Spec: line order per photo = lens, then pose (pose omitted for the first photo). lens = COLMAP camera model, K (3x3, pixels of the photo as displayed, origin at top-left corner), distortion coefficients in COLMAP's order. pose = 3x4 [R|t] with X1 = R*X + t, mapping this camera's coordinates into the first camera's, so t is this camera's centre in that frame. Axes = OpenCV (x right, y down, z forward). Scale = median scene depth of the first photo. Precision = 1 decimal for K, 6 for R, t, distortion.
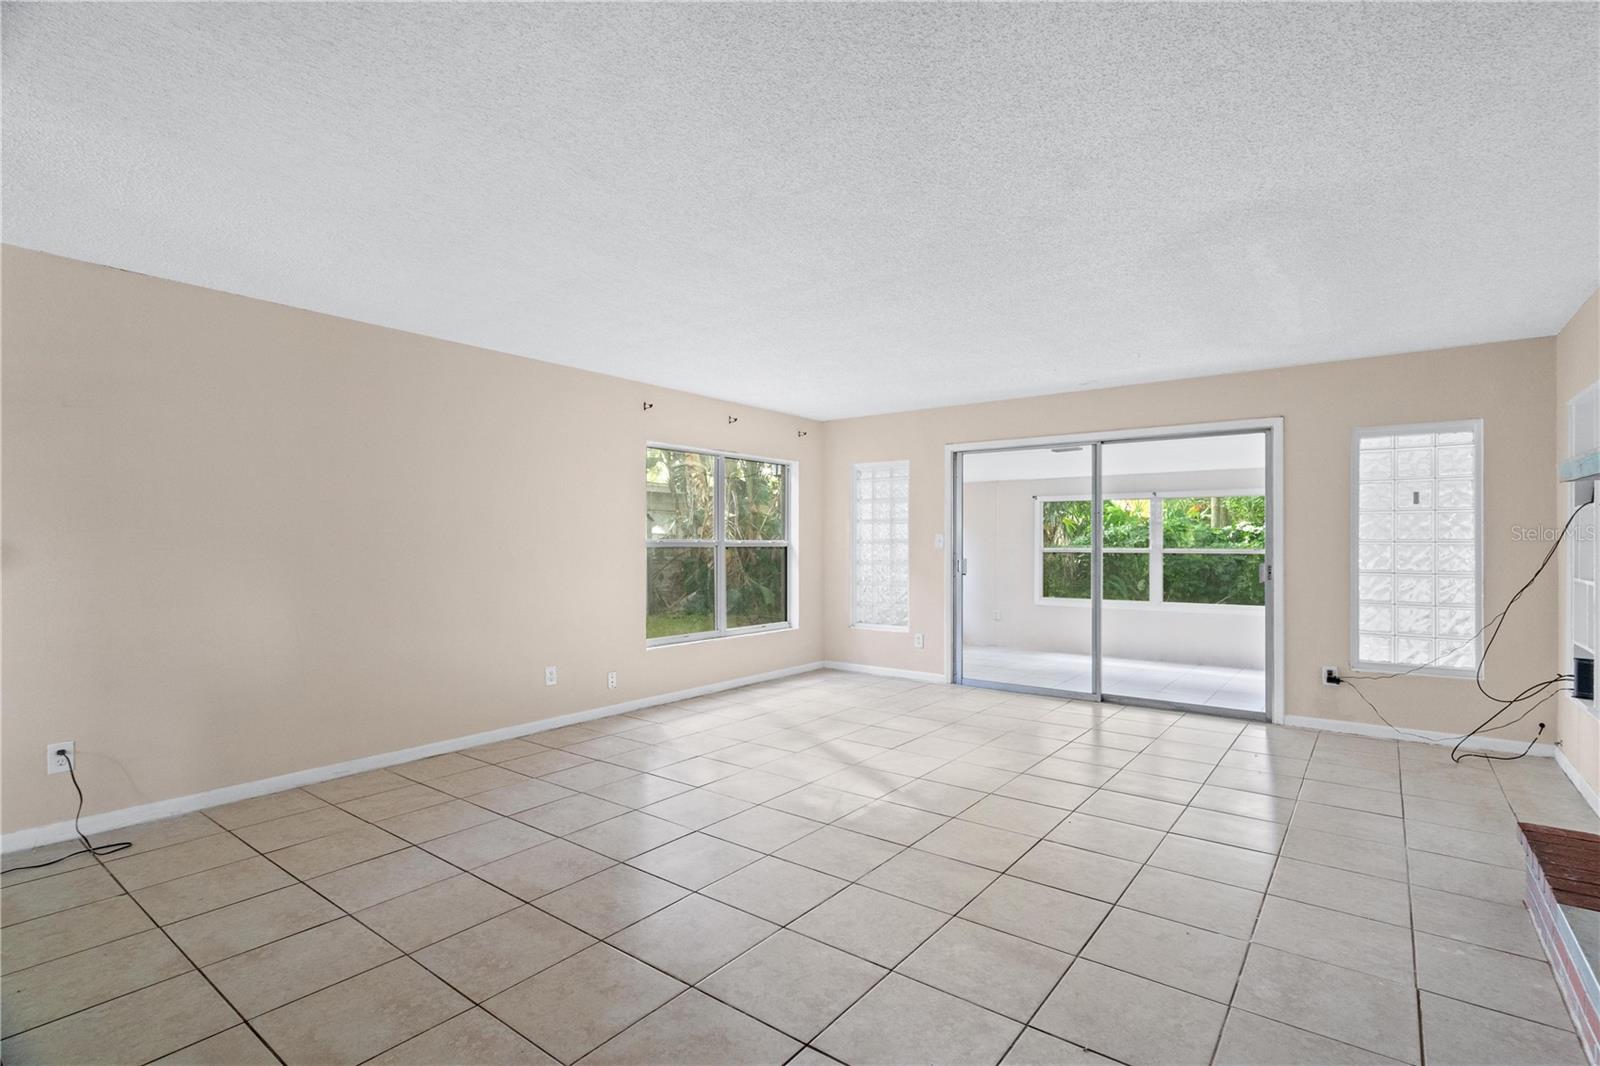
lens RADIAL K [[752.9, 0, 802.9], [0, 752.9, 540.0], [0, 0, 1]] dist [0.002419, -0.000748]
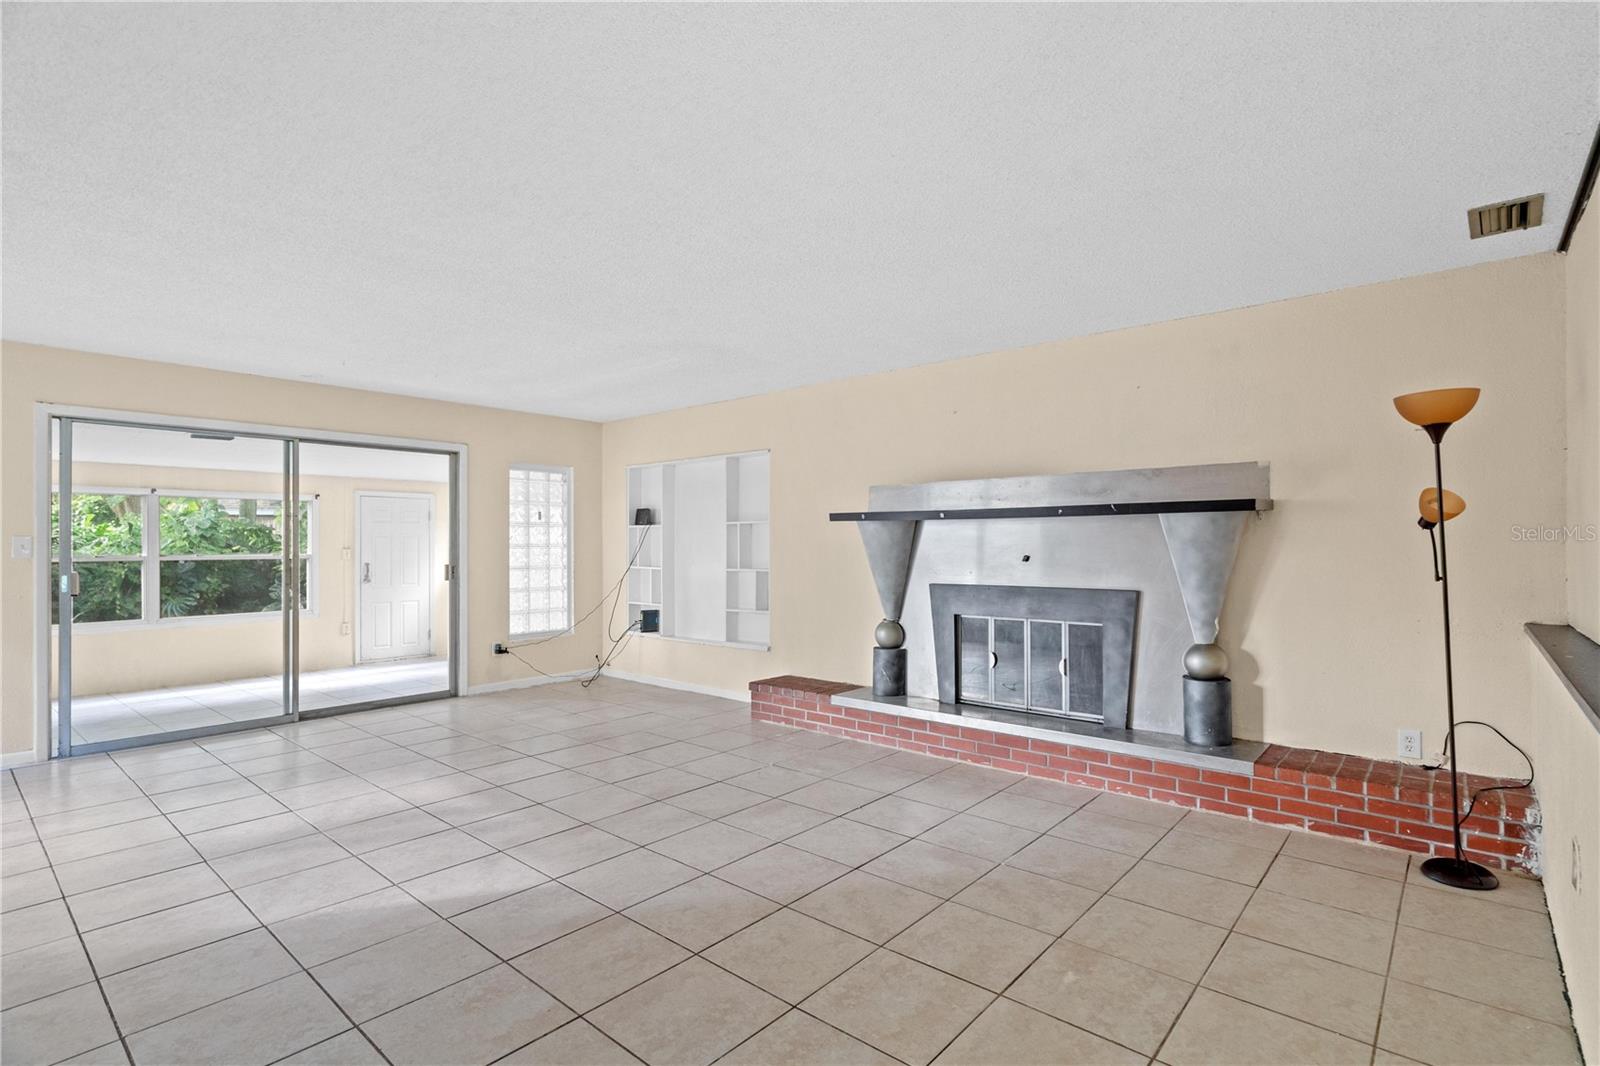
lens RADIAL K [[784.8, 0, 798.6], [0, 784.8, 533.2], [0, 0, 1]] dist [-0.001120, 0.000125]
pose [[0.056507, 0.015508, 0.998282, -0.602161], [0.002665, 0.999873, -0.015684, 0.002185], [-0.998399, 0.003547, 0.056459, 0.381661]]
